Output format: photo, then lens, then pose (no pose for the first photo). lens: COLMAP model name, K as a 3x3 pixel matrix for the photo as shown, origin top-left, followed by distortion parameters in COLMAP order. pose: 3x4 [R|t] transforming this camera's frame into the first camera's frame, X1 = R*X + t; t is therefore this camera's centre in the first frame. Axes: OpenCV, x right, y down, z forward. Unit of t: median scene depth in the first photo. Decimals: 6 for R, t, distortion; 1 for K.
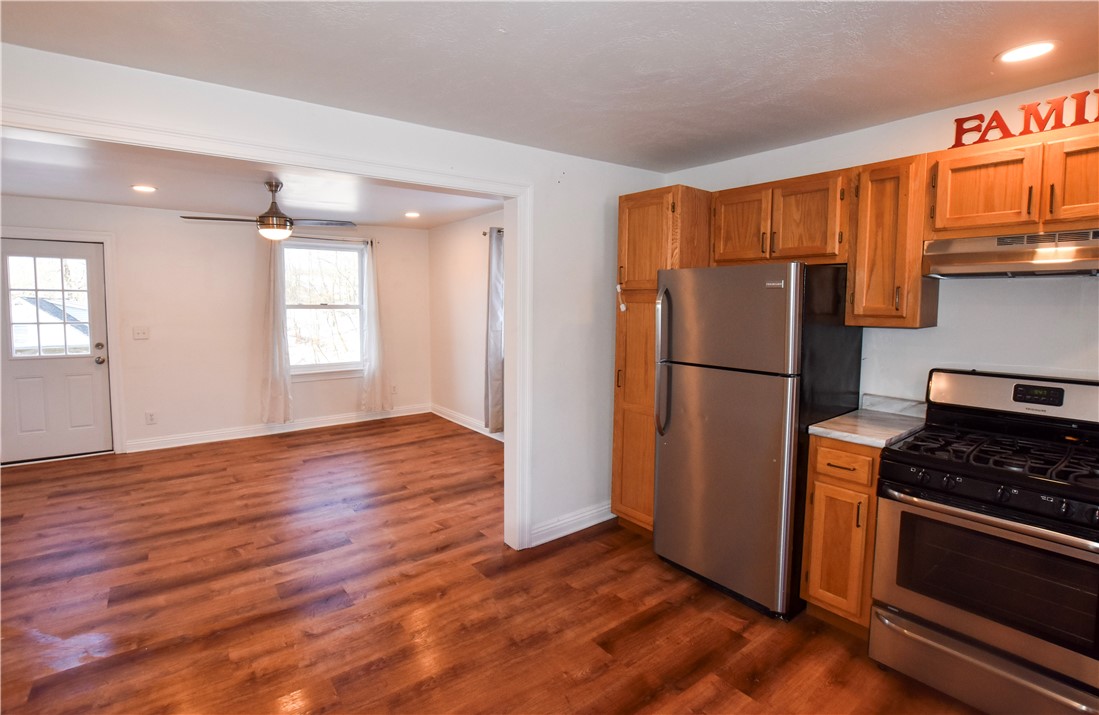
lens RADIAL K [[522.6, 0, 546.1], [0, 522.6, 357.8], [0, 0, 1]] dist [-0.012664, 0.000616]
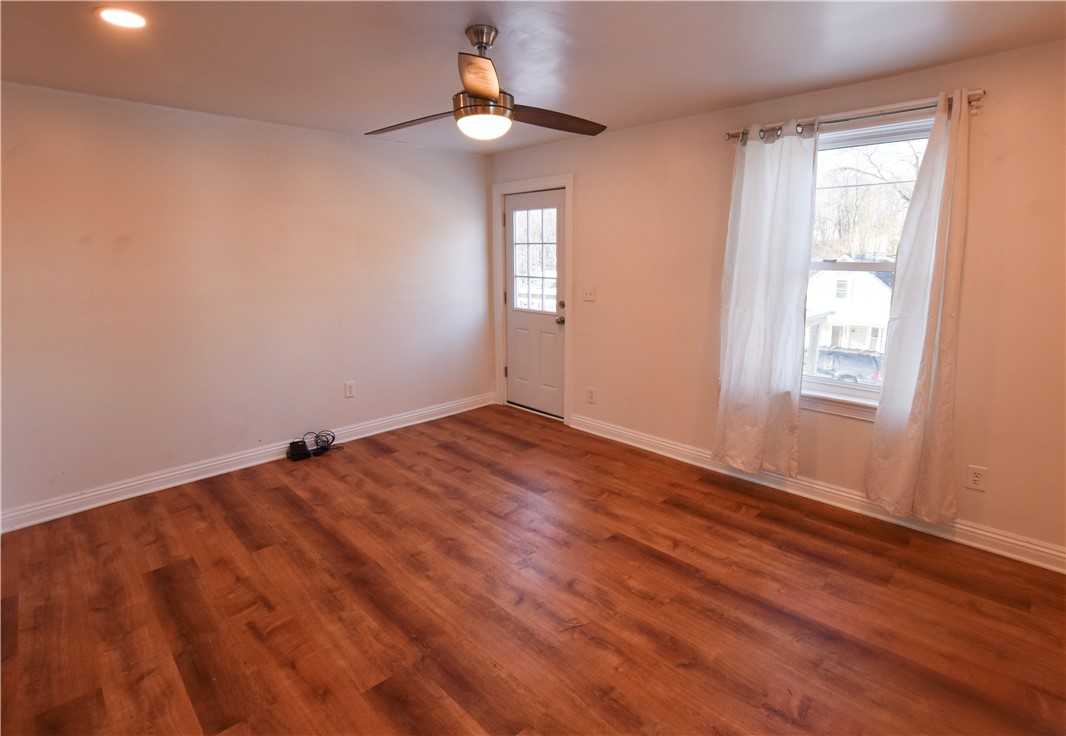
lens RADIAL K [[522.5, 0, 533.3], [0, 522.5, 363.1], [0, 0, 1]] dist [-0.024340, -0.000615]
pose [[0.091223, 0.187152, -0.978086, 0.087998], [-0.100209, 0.978921, 0.177966, -0.152342], [0.990776, 0.081779, 0.108054, 1.617452]]
